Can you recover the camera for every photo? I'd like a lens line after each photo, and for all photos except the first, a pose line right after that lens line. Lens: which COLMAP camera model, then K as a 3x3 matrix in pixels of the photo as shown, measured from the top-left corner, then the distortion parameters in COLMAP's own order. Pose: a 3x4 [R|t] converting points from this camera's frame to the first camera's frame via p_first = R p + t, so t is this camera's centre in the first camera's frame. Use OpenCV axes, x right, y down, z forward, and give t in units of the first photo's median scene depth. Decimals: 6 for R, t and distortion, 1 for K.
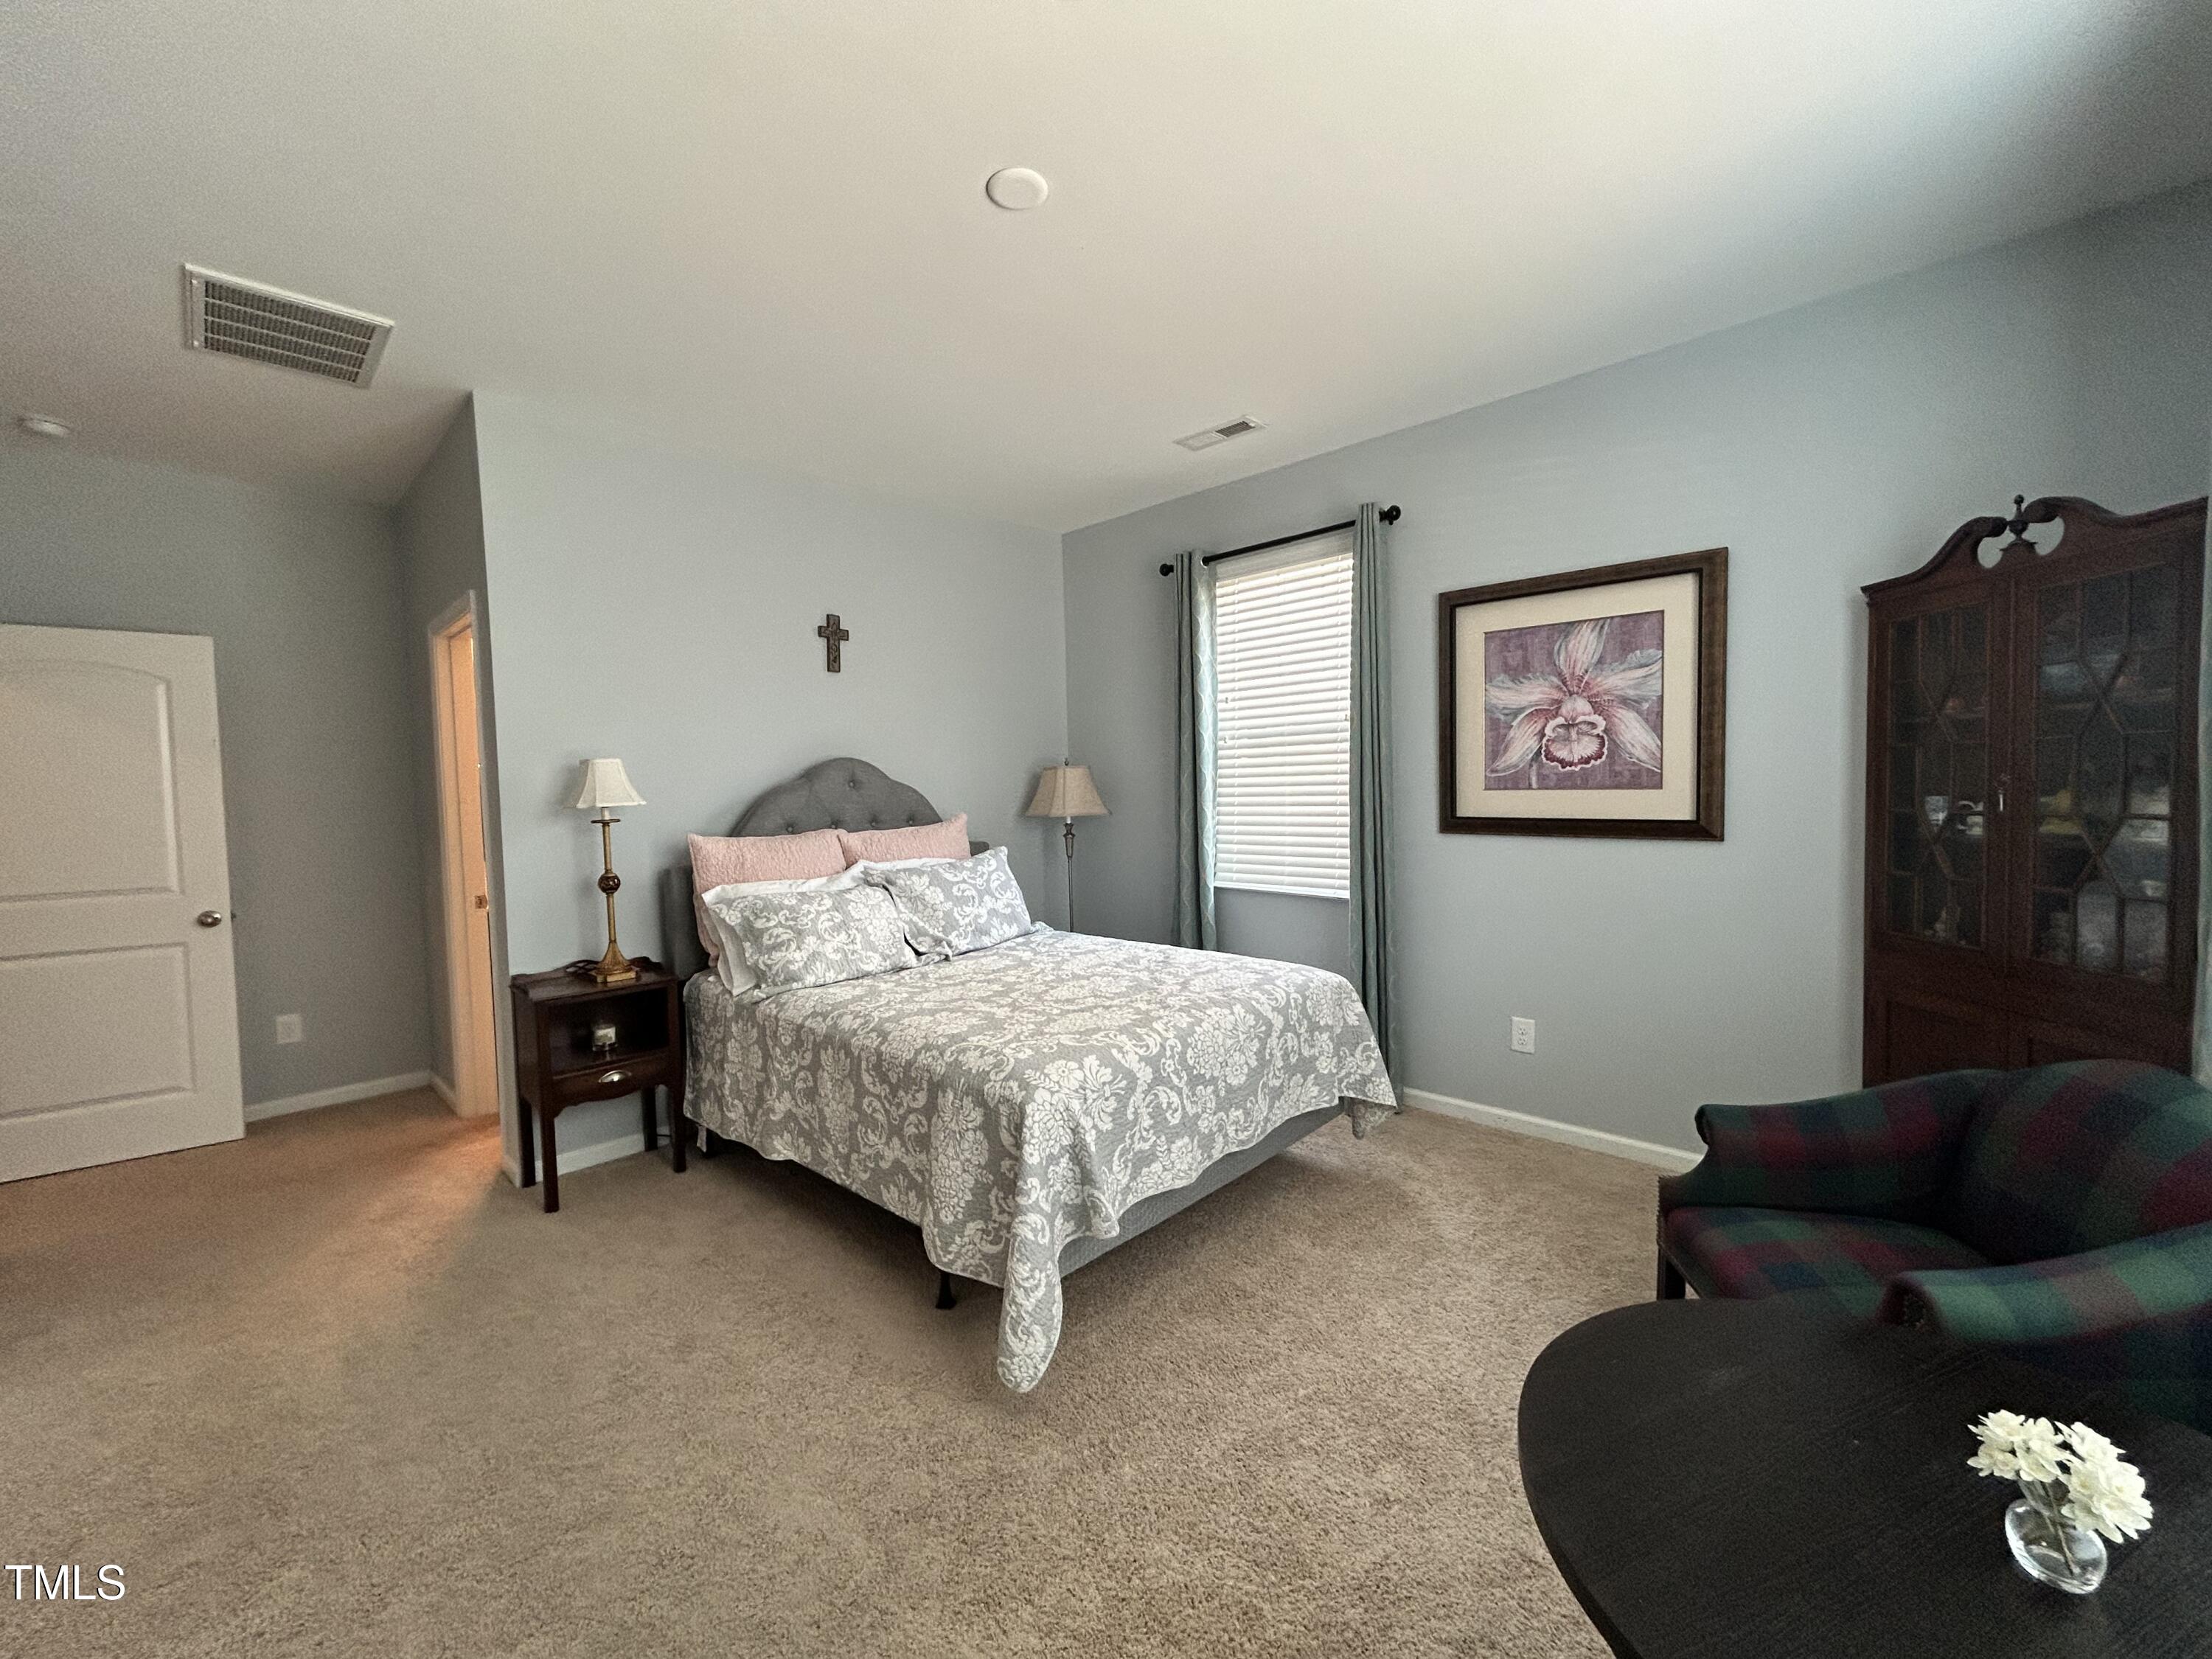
lens RADIAL K [[892.2, 0, 1106.0], [0, 892.2, 829.5], [0, 0, 1]] dist [-0.002813, 0.000778]
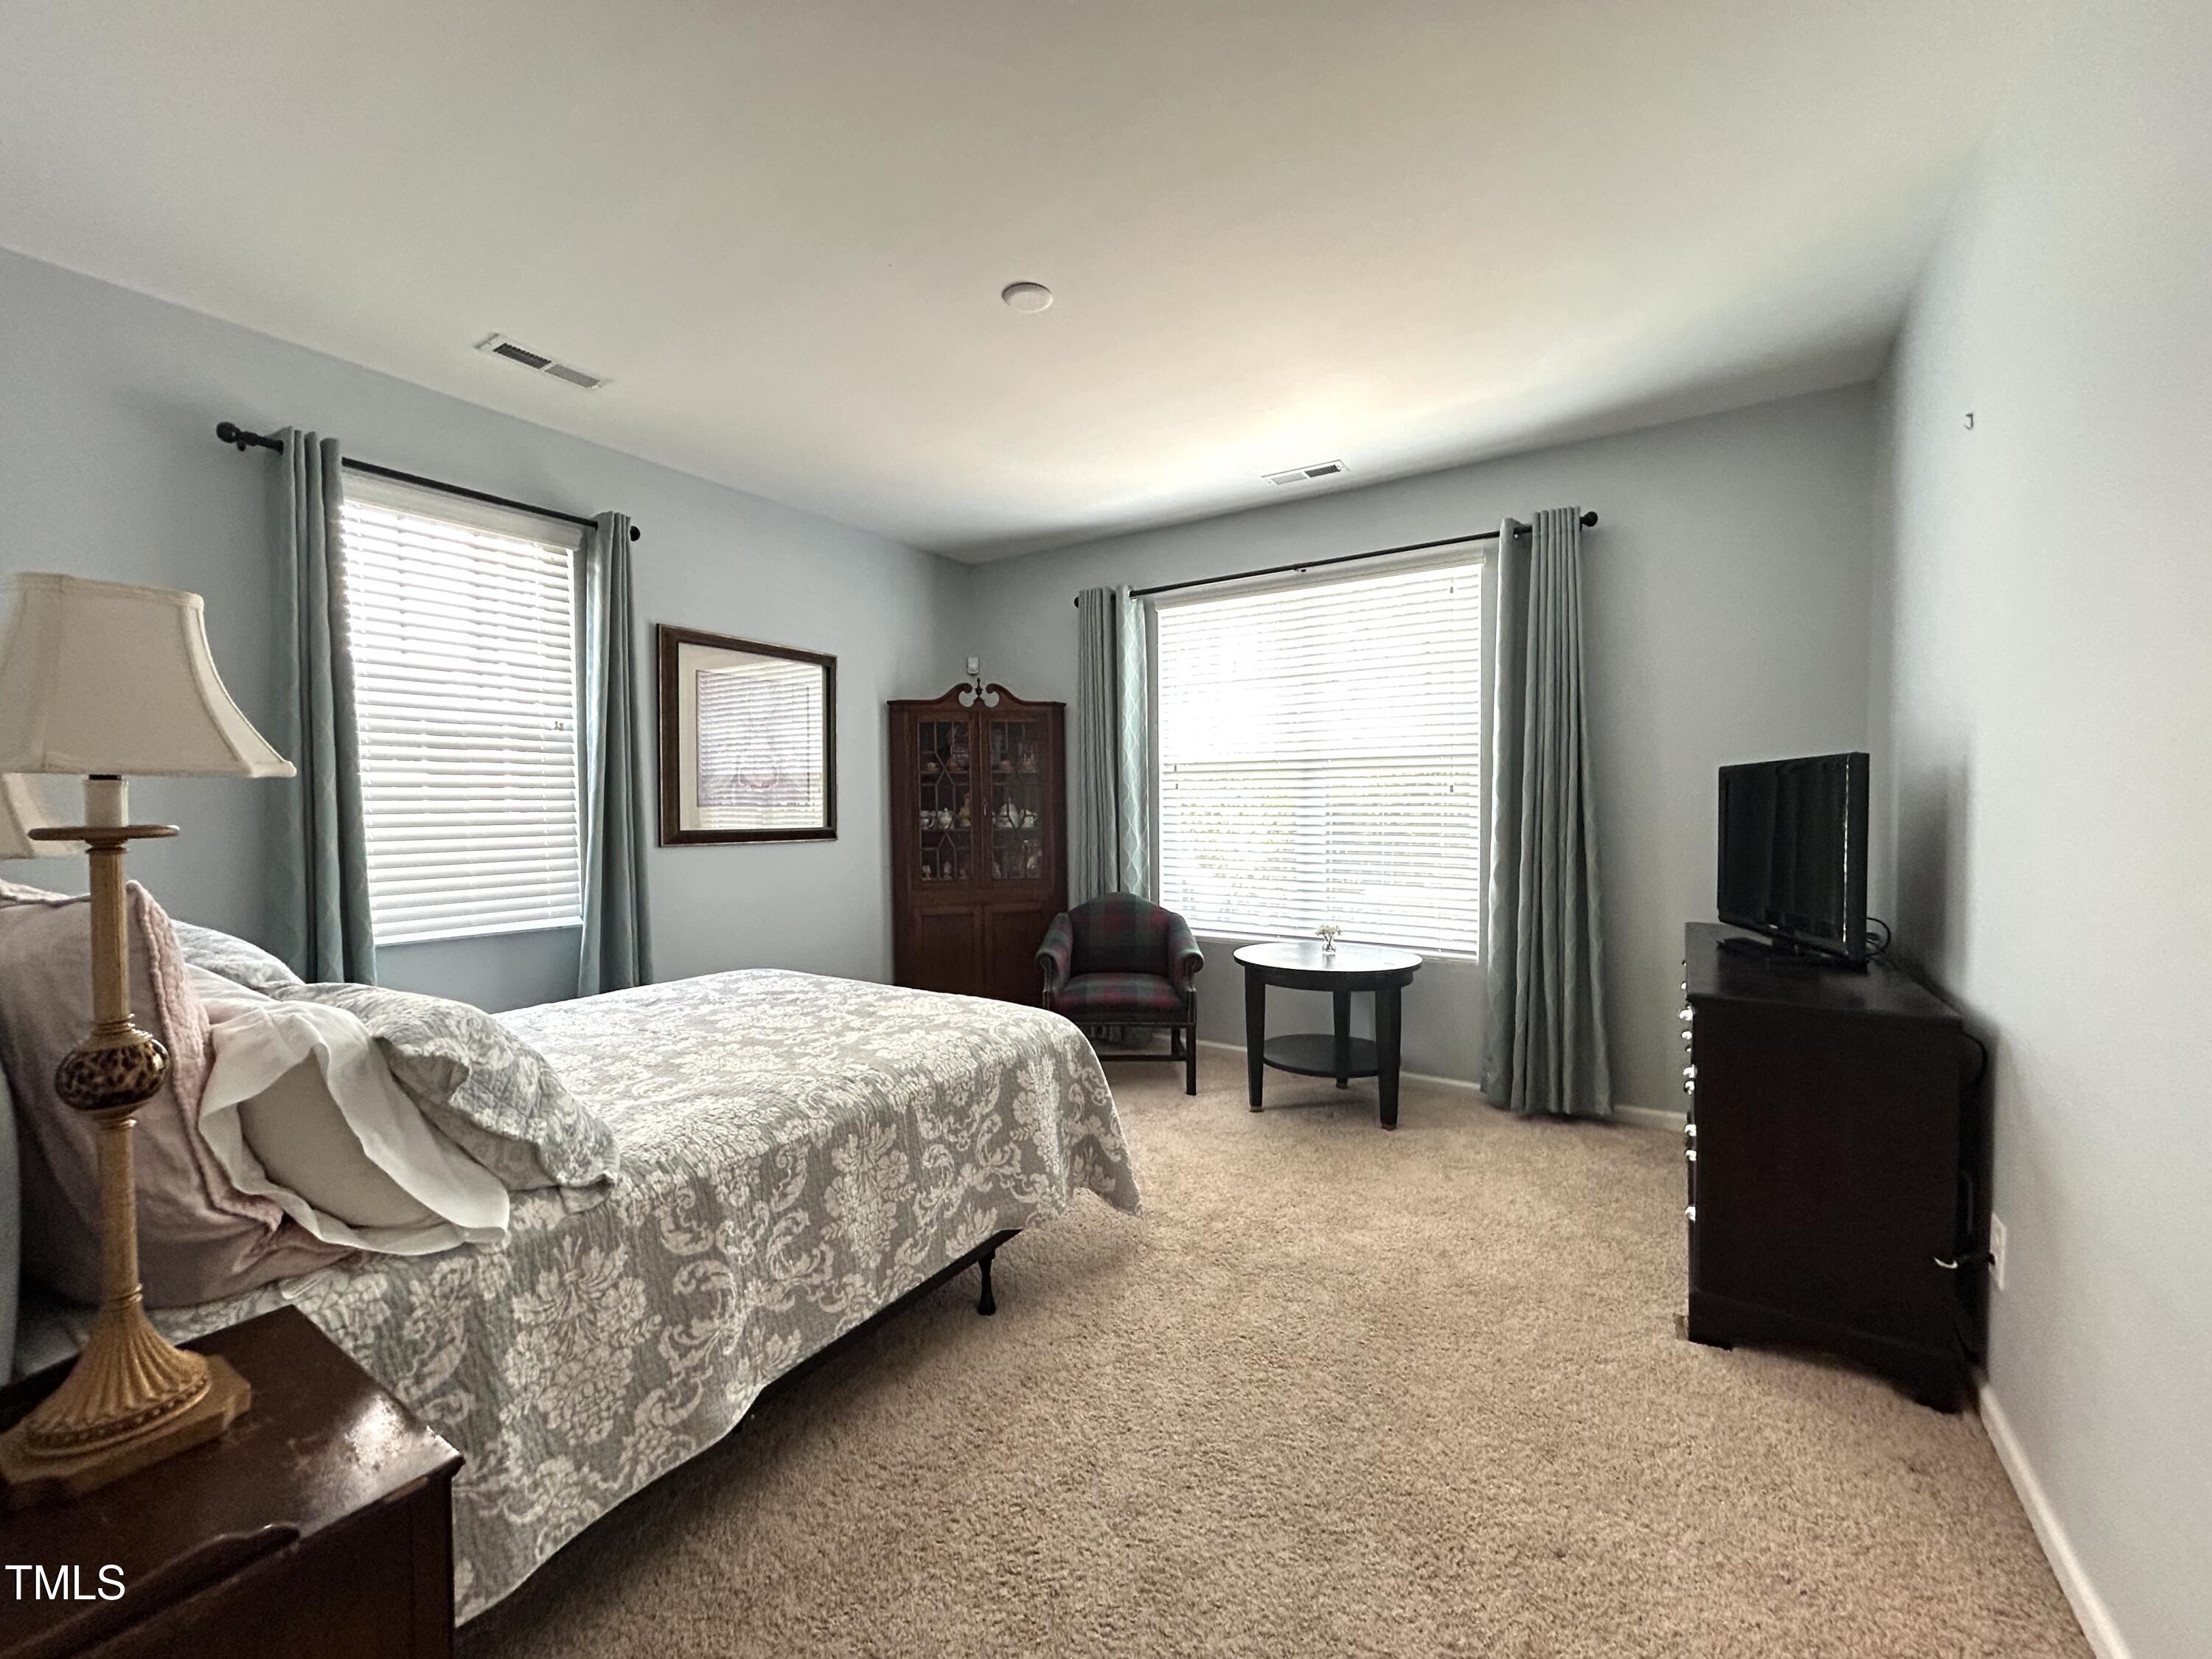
lens RADIAL K [[892.2, 0, 1106.0], [0, 892.2, 829.5], [0, 0, 1]] dist [-0.002813, 0.000778]
pose [[-0.190907, 0.001316, 0.981607, -1.064143], [0.064799, 0.997835, 0.011264, 0.007279], [-0.979467, 0.065757, -0.190579, 0.940924]]
